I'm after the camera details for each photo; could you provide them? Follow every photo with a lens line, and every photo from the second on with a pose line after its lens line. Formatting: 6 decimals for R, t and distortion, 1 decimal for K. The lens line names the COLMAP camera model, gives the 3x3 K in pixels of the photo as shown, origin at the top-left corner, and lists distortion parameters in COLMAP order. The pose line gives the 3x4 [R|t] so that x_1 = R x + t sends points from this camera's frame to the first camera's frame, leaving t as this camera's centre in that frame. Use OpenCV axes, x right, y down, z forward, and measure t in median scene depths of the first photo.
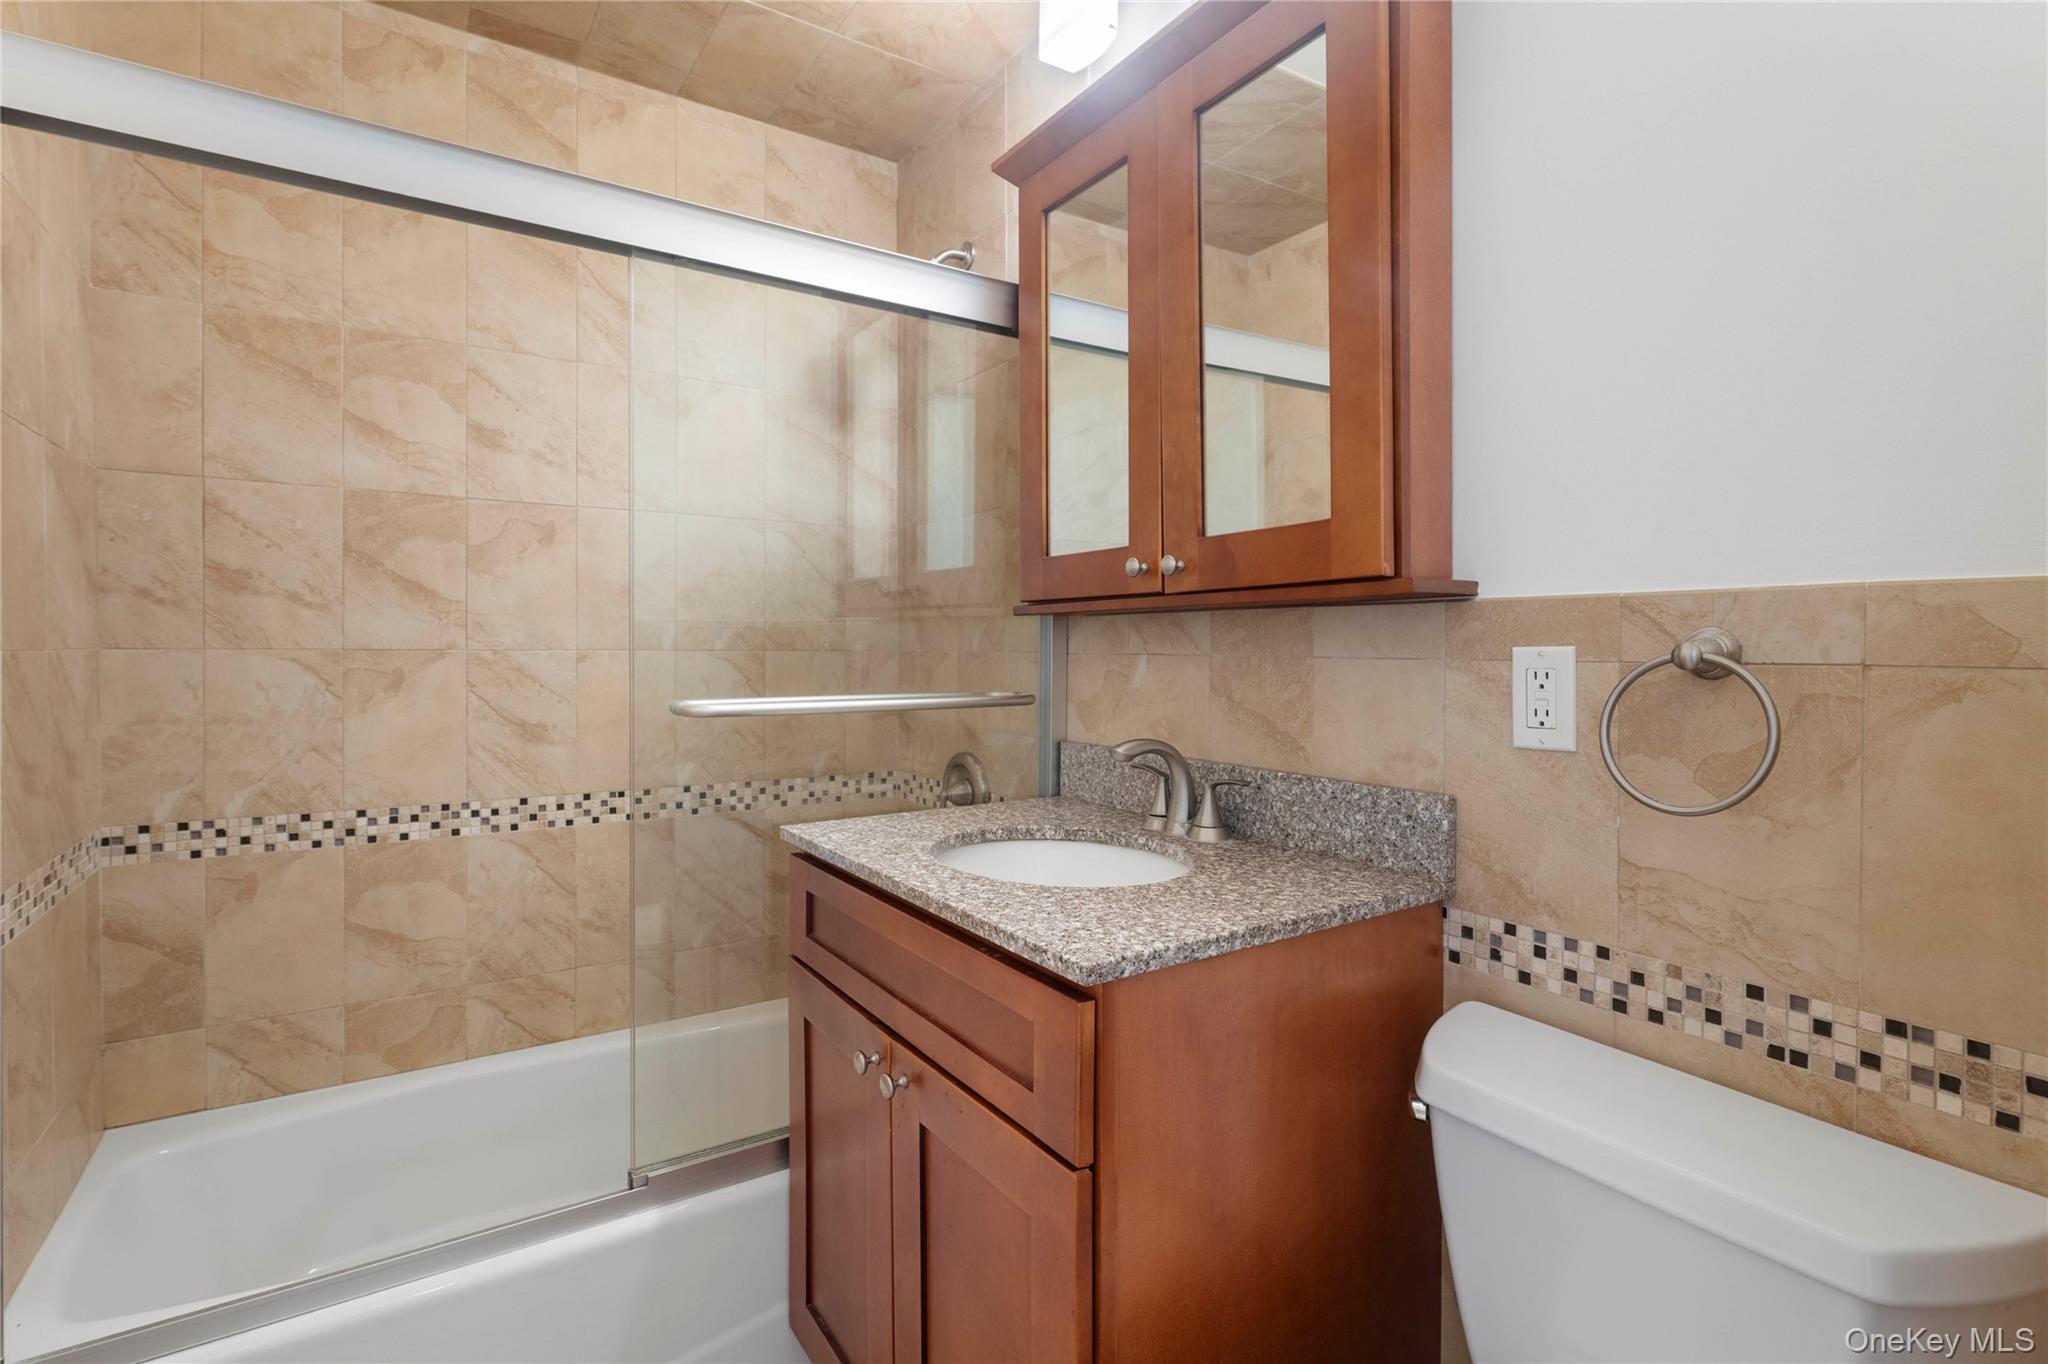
lens RADIAL K [[985.5, 0, 1032.3], [0, 985.5, 643.1], [0, 0, 1]] dist [-0.003239, -0.000720]
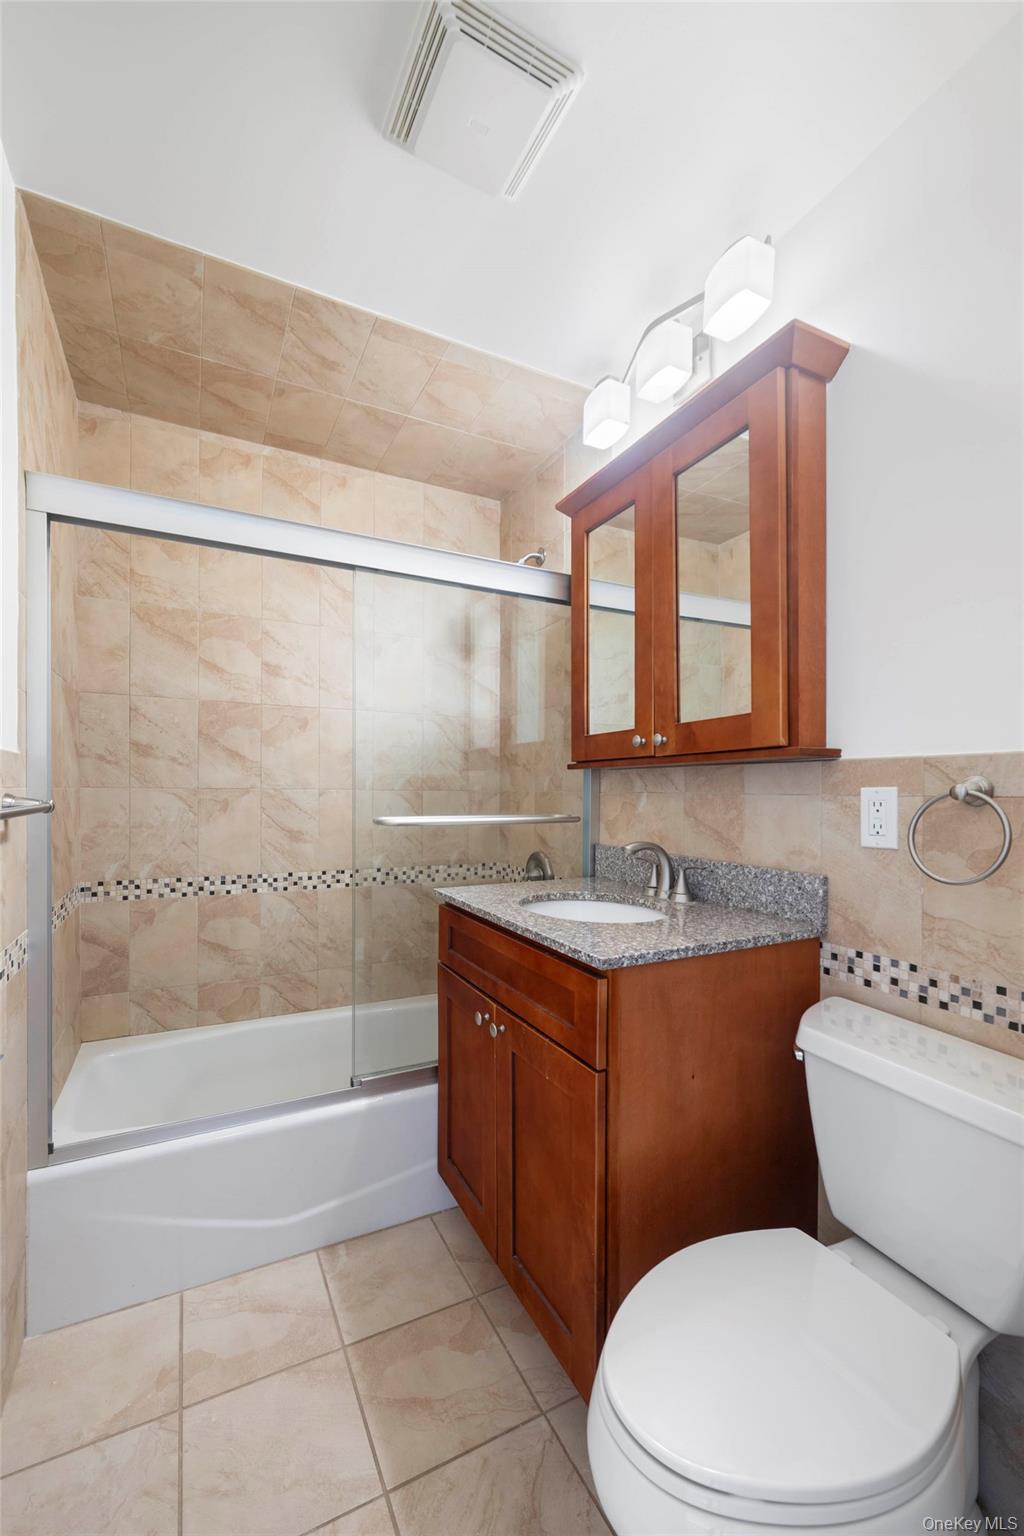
lens RADIAL K [[637.3, 0, 514.3], [0, 637.3, 779.2], [0, 0, 1]] dist [-0.001958, -0.000053]
pose [[0.993843, 0.001247, -0.110790, 0.013131], [-0.002845, 0.999894, -0.014273, 0.005194], [0.110761, 0.014500, 0.993741, -0.116378]]
